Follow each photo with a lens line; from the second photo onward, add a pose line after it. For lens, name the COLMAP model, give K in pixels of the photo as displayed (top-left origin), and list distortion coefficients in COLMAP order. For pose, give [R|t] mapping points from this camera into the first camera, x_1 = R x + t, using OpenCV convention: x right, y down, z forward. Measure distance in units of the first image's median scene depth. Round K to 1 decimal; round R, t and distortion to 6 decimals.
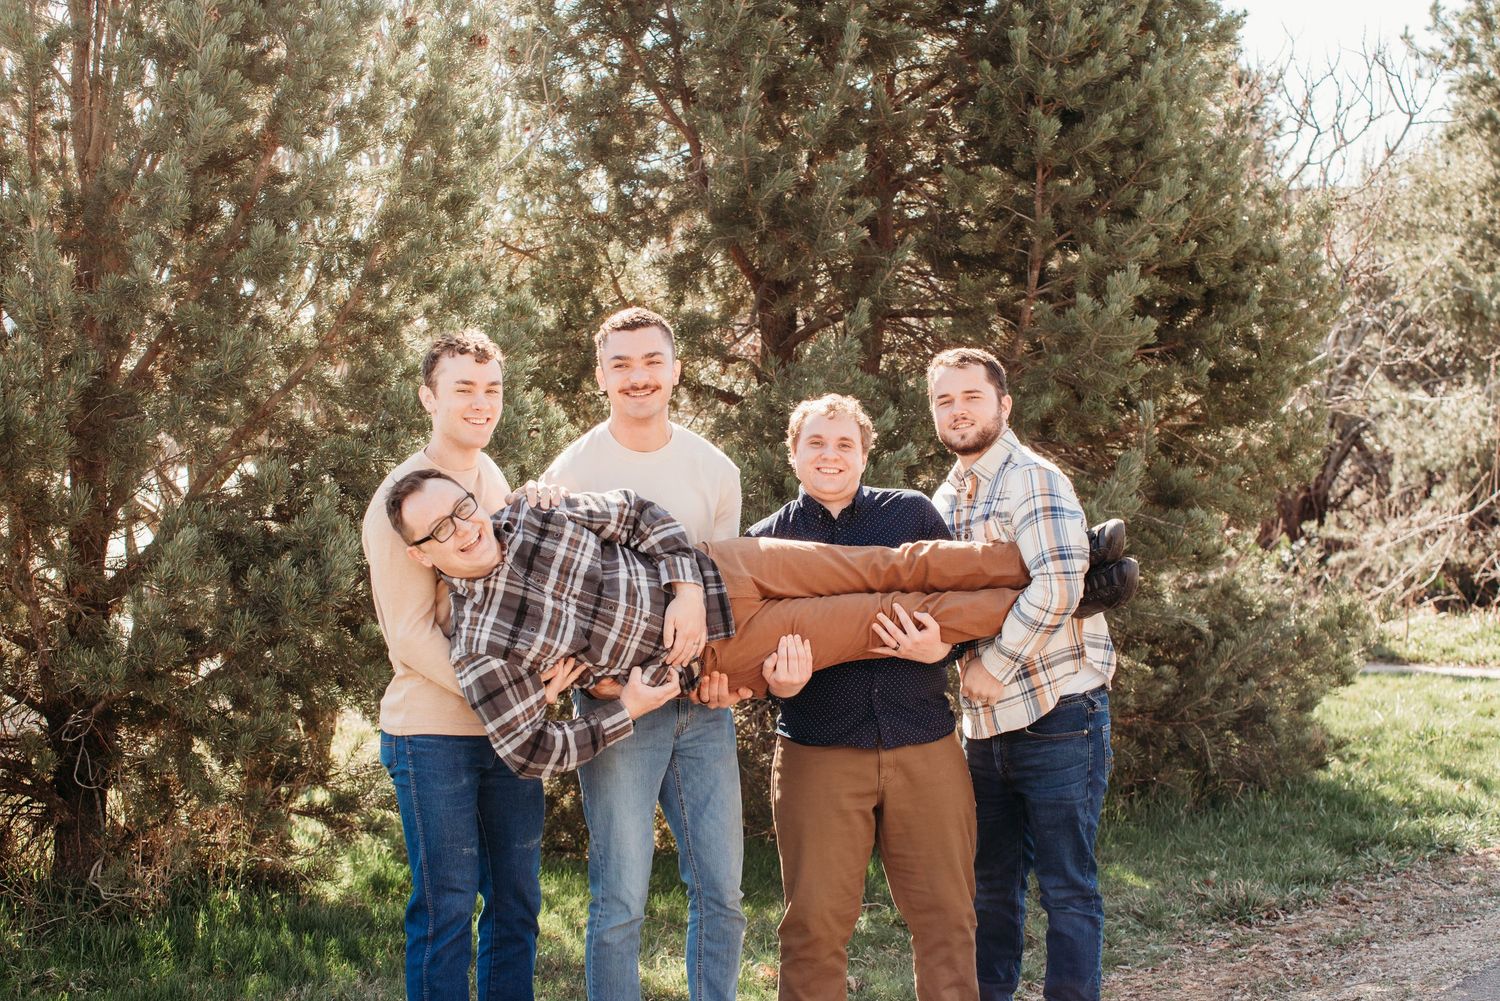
lens RADIAL K [[3071.2, 0, 759.4], [0, 3071.2, 499.9], [0, 0, 1]] dist [-0.586201, 0.000000]
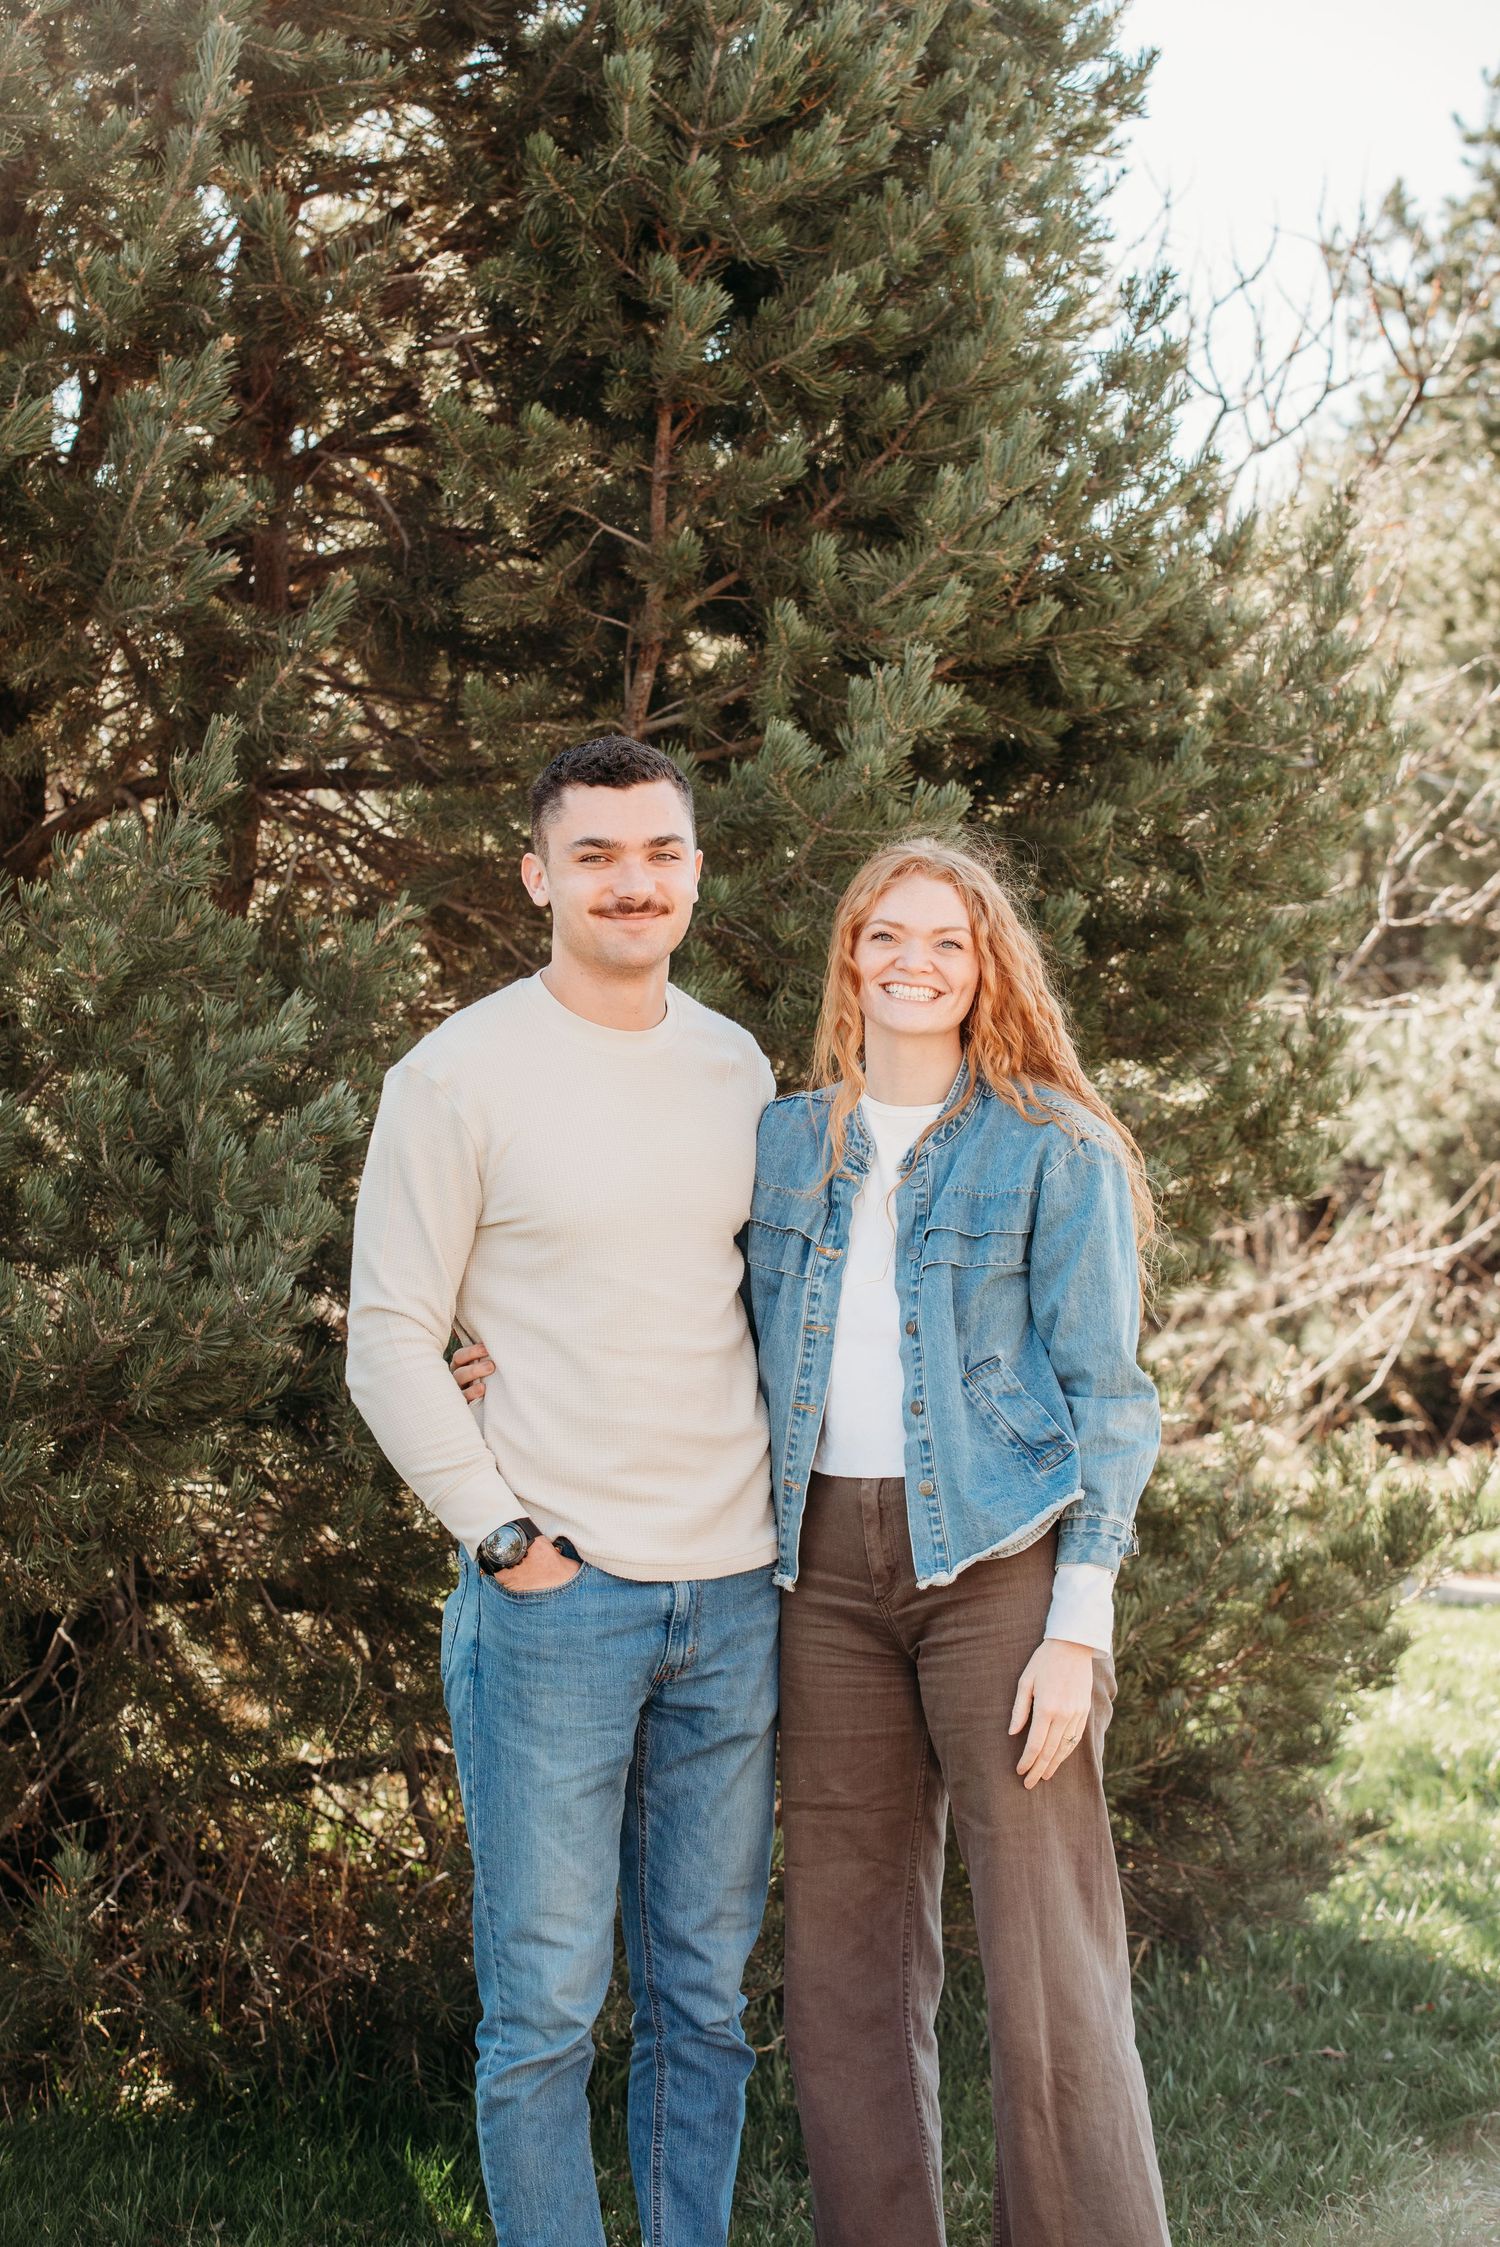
lens RADIAL K [[5729.2, 0, 746.8], [0, 5729.2, 1118.9], [0, 0, 1]] dist [-0.705965, 0.000000]
pose [[0.990372, 0.004751, 0.138350, 0.001035], [-0.002606, 0.999874, -0.015681, -0.005377], [-0.138407, 0.015169, 0.990259, 0.268027]]
